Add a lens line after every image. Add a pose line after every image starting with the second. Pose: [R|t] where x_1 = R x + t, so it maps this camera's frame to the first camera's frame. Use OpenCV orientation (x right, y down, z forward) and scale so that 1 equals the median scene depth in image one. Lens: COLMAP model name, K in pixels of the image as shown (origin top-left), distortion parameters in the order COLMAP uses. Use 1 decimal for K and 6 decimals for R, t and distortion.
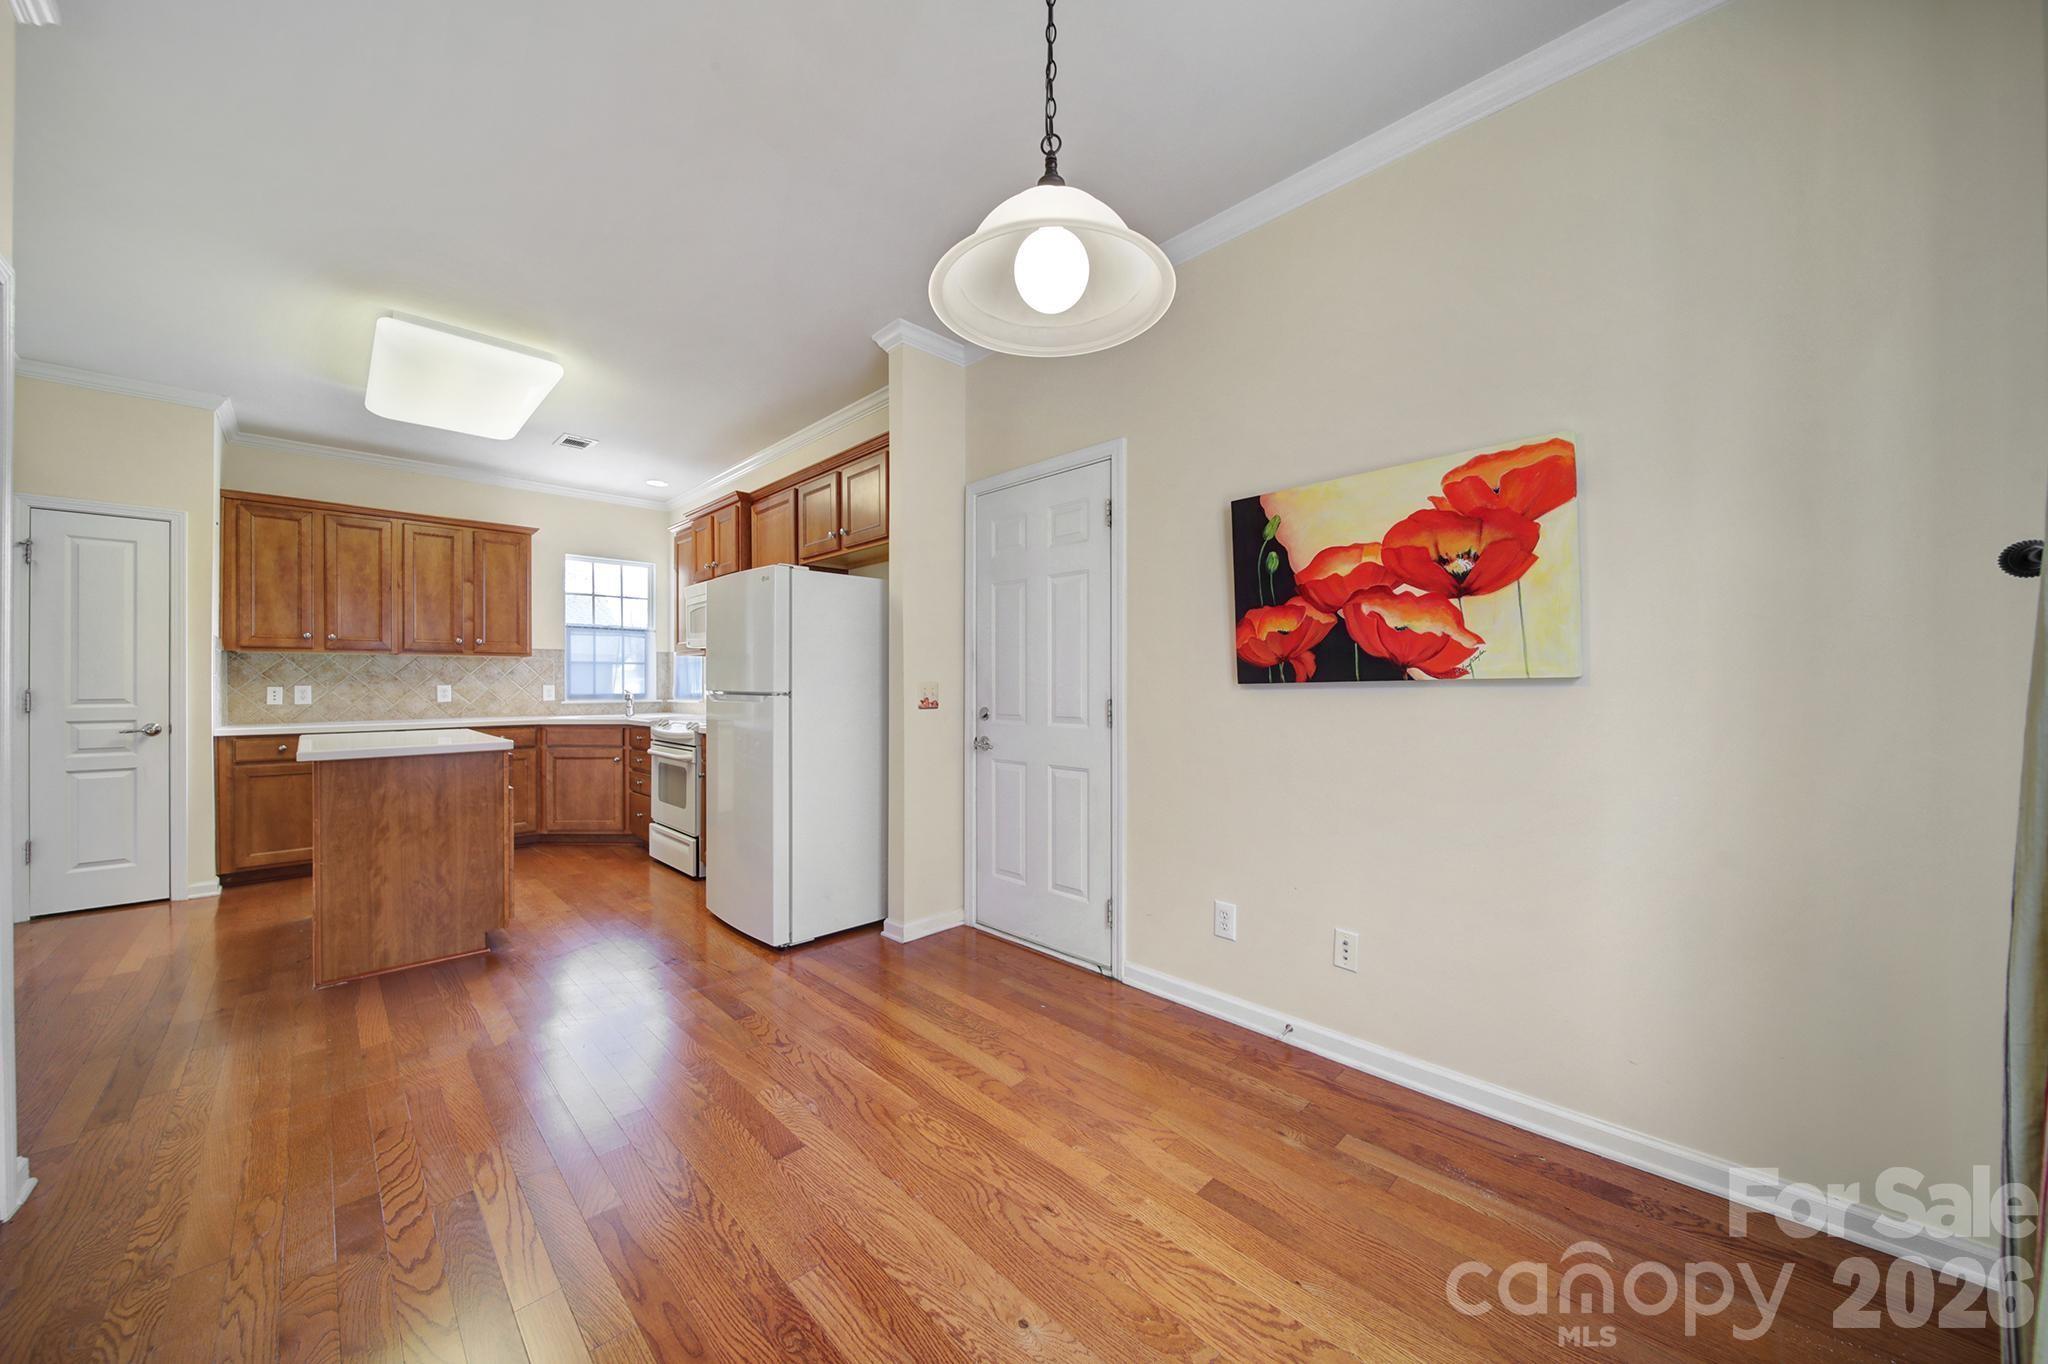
lens RADIAL K [[719.6, 0, 1024.0], [0, 719.6, 682.0], [0, 0, 1]] dist [-0.002324, -0.001500]
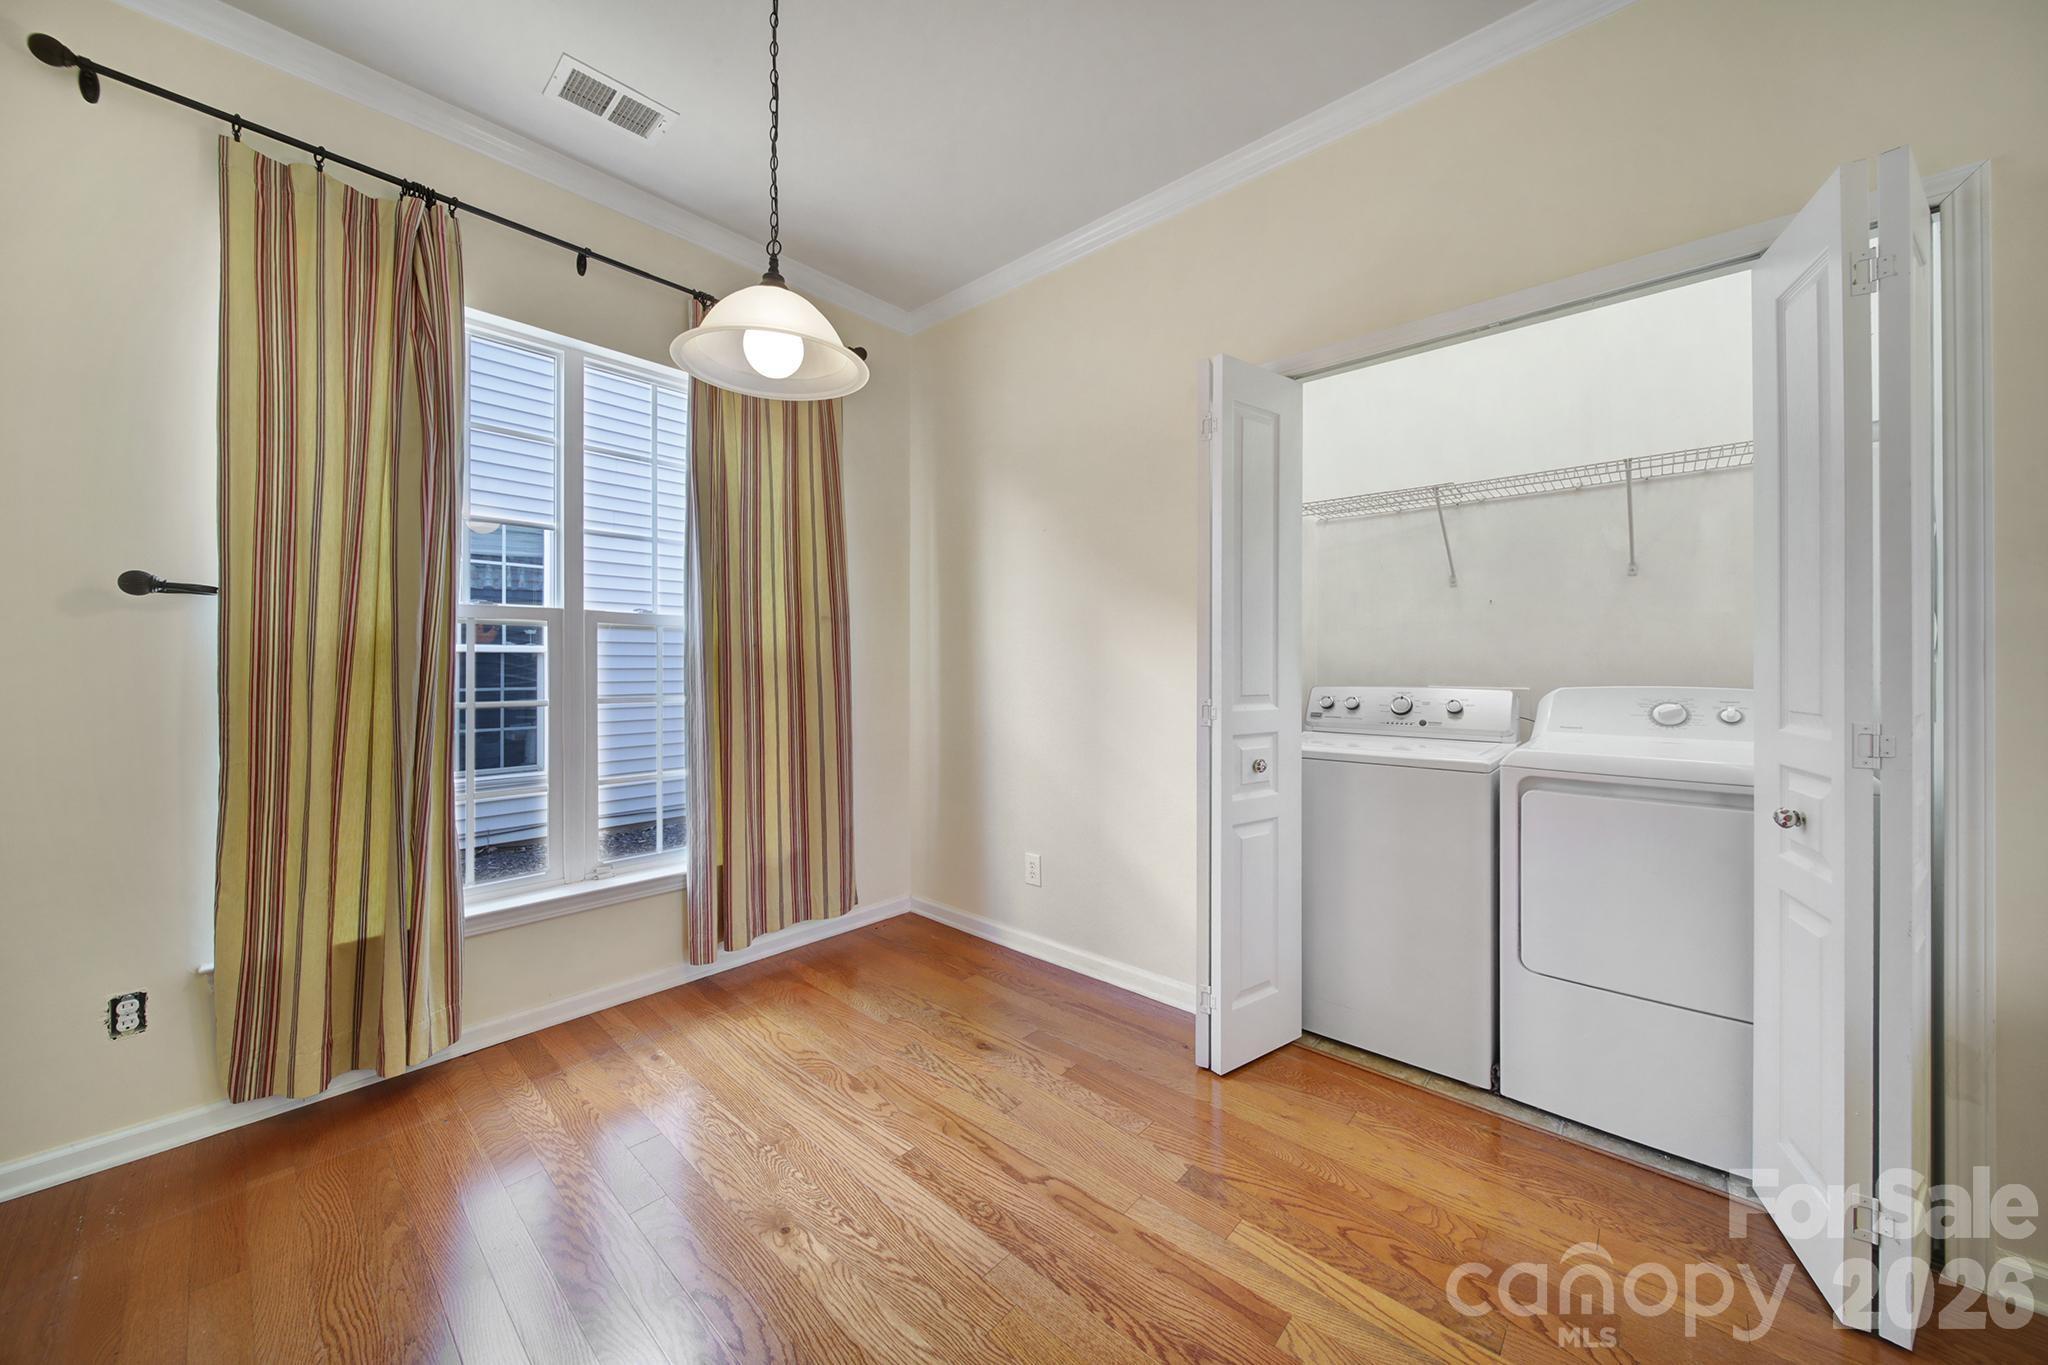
lens RADIAL K [[730.5, 0, 1015.9], [0, 730.5, 660.0], [0, 0, 1]] dist [0.000697, 0.000055]
pose [[-0.998694, 0.003828, -0.050943, -0.170695], [0.004239, 0.999959, -0.007963, 0.005301], [0.050911, -0.008169, -0.998670, 1.206133]]
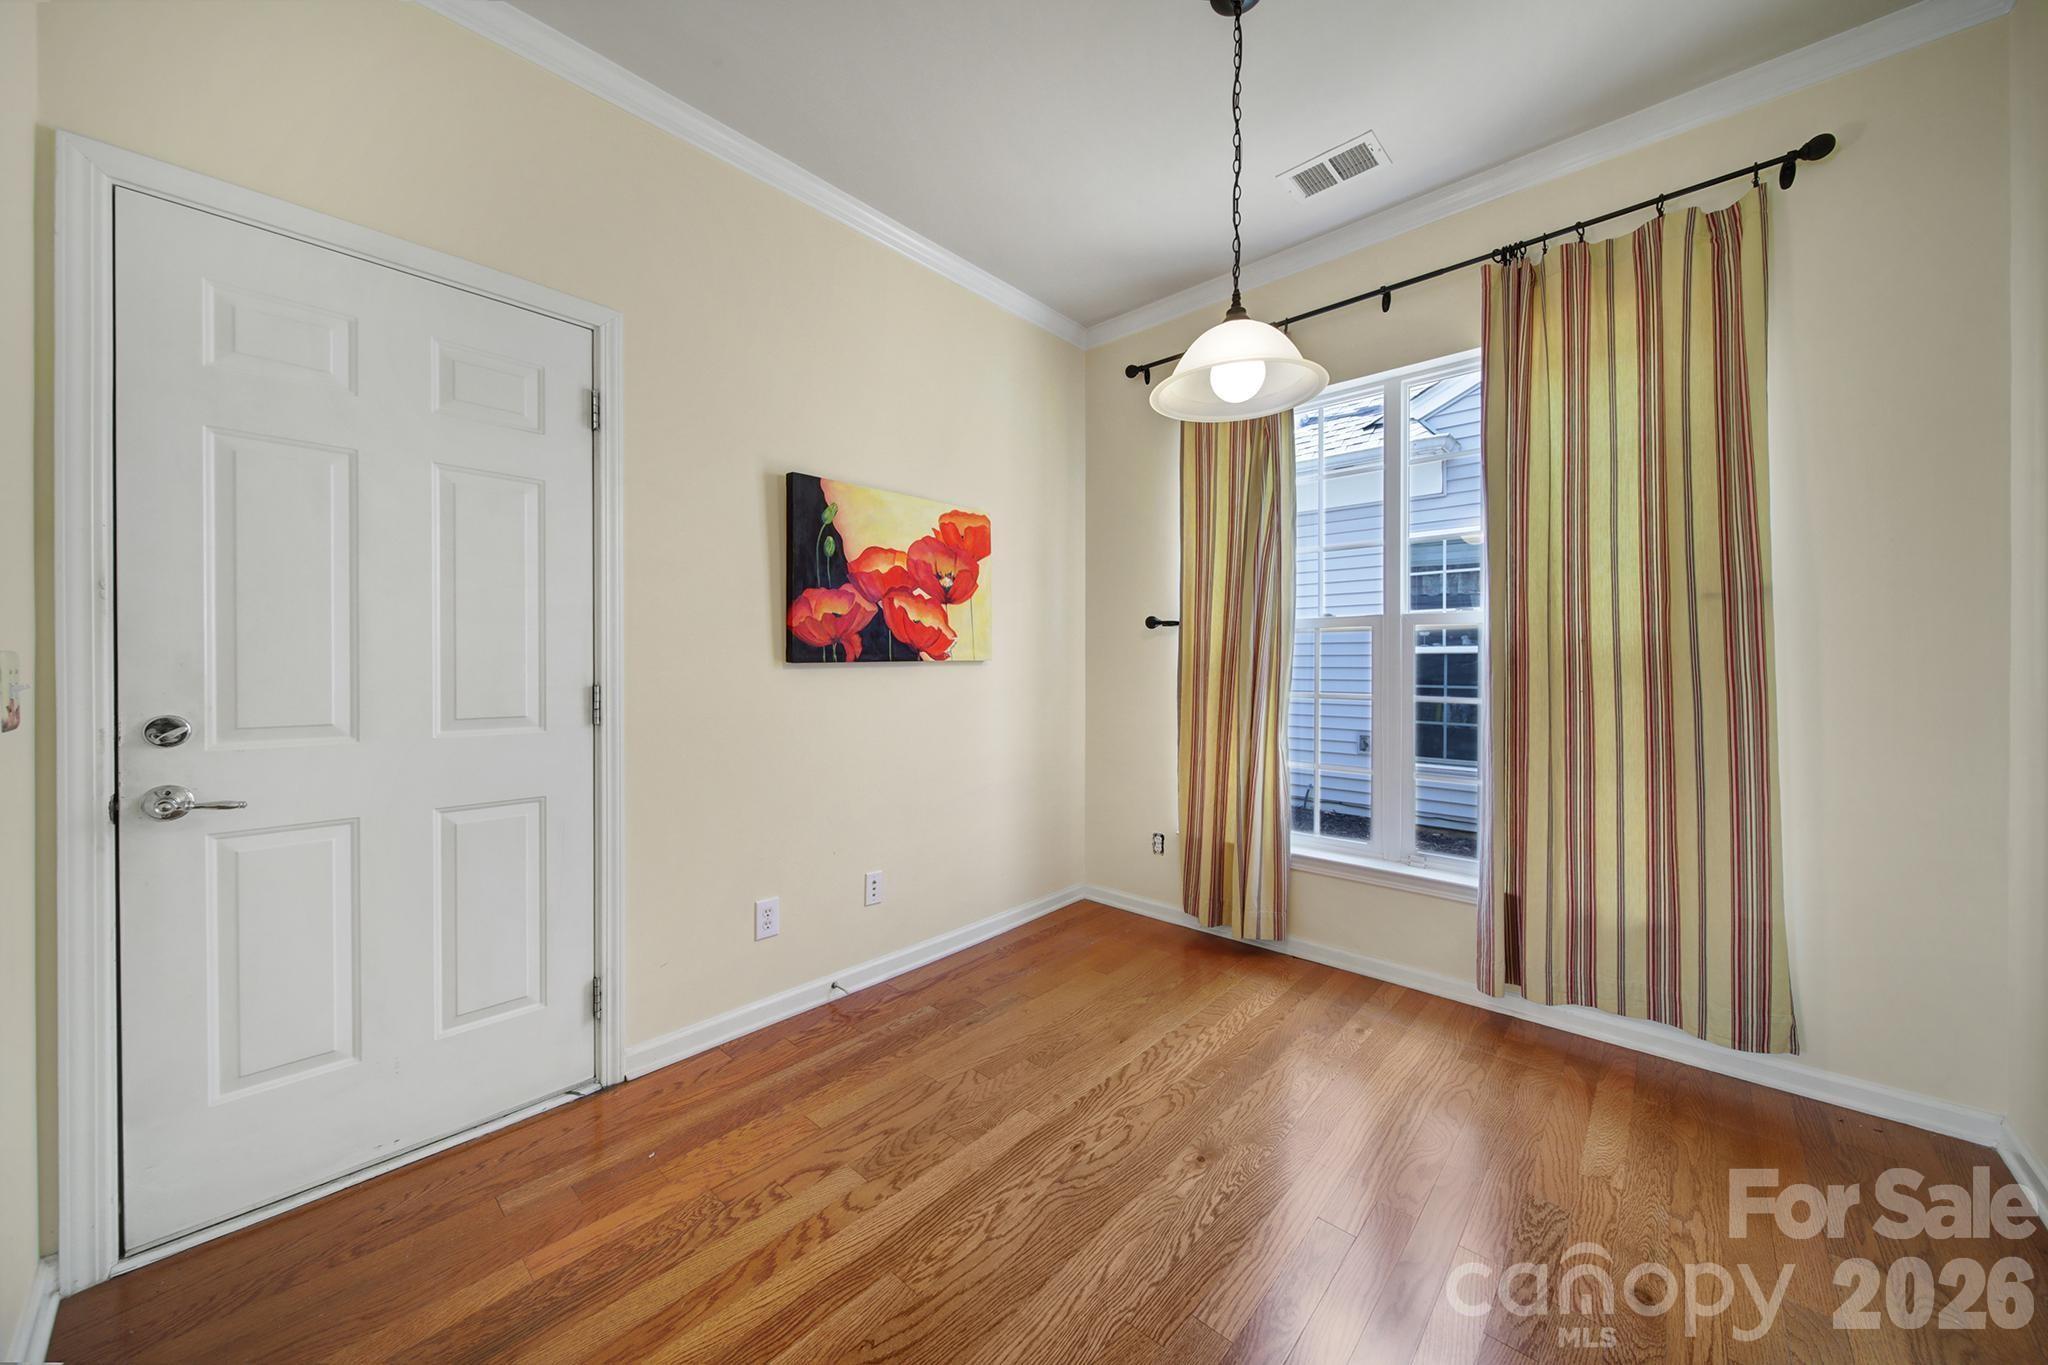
lens RADIAL K [[723.7, 0, 1016.1], [0, 723.7, 667.4], [0, 0, 1]] dist [-0.002077, -0.000384]
pose [[-0.045532, -0.000497, 0.998963, -0.710738], [-0.003444, 0.999994, 0.000341, 0.007325], [-0.998957, -0.003425, -0.045533, 0.773633]]
